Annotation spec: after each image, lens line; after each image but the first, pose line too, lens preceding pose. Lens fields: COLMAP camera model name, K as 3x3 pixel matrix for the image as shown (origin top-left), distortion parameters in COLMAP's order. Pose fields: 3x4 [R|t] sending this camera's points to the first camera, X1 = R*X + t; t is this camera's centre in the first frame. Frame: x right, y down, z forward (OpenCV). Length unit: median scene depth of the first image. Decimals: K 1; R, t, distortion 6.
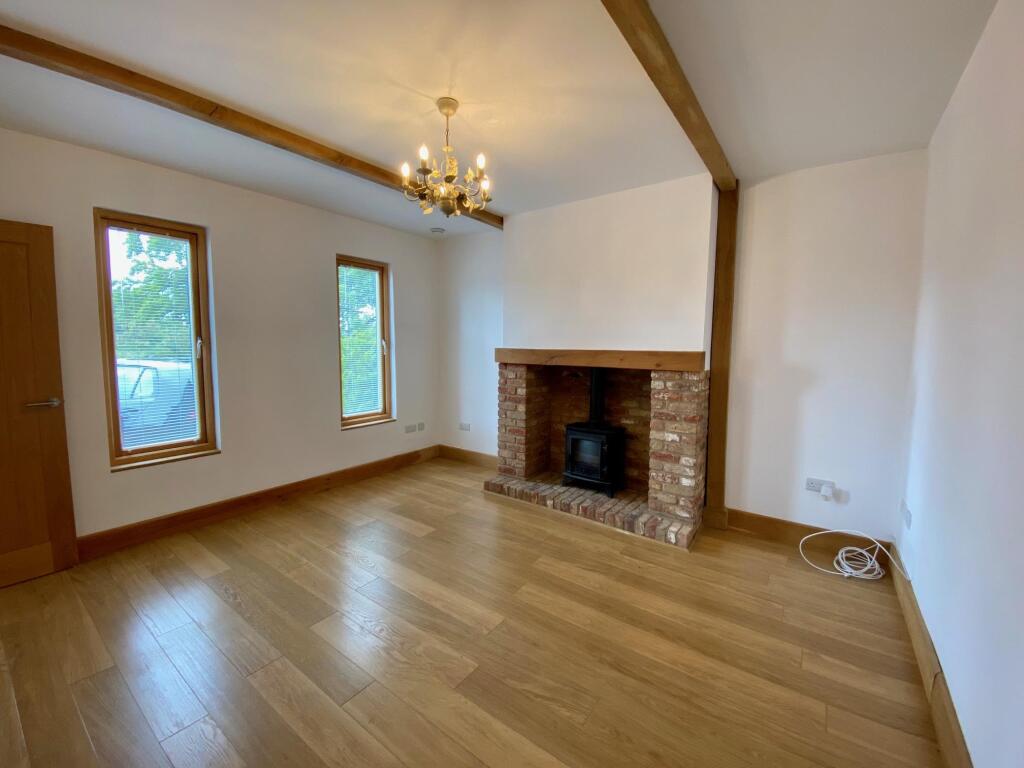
lens RADIAL K [[420.6, 0, 515.9], [0, 420.6, 381.3], [0, 0, 1]] dist [0.050572, -0.041880]
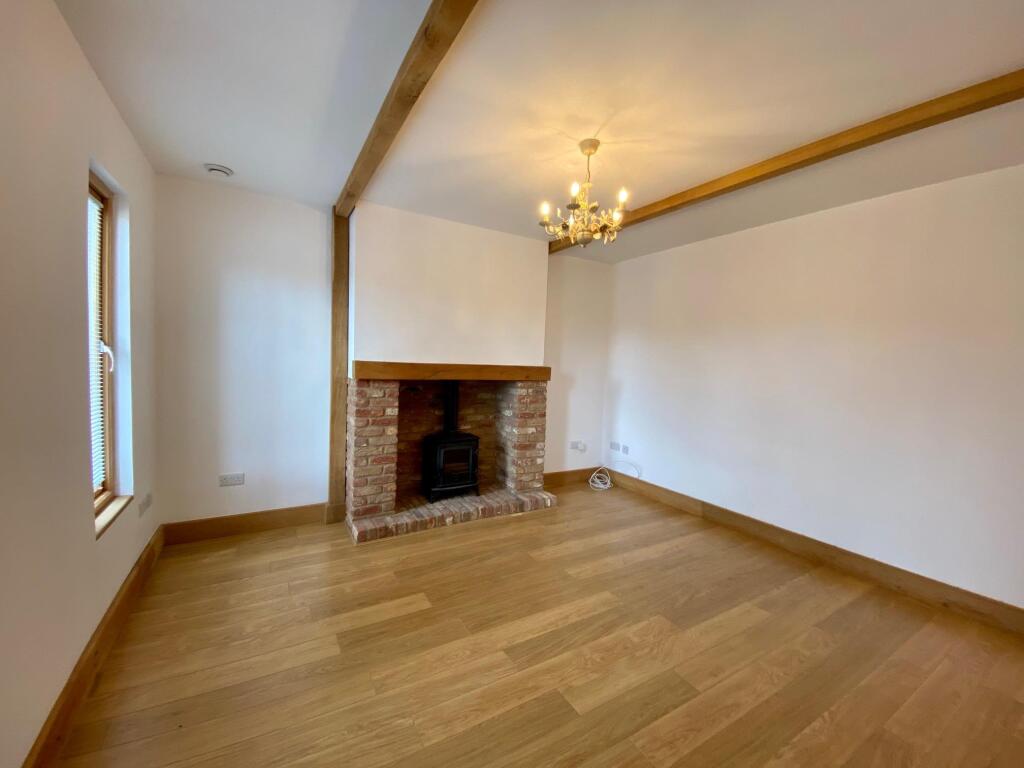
lens RADIAL K [[420.6, 0, 515.9], [0, 420.6, 381.3], [0, 0, 1]] dist [0.050572, -0.041880]
pose [[0.383876, -0.045064, 0.922284, -0.719372], [0.054101, 0.998190, 0.026255, -0.049230], [-0.921798, 0.039818, 0.385619, 0.444521]]
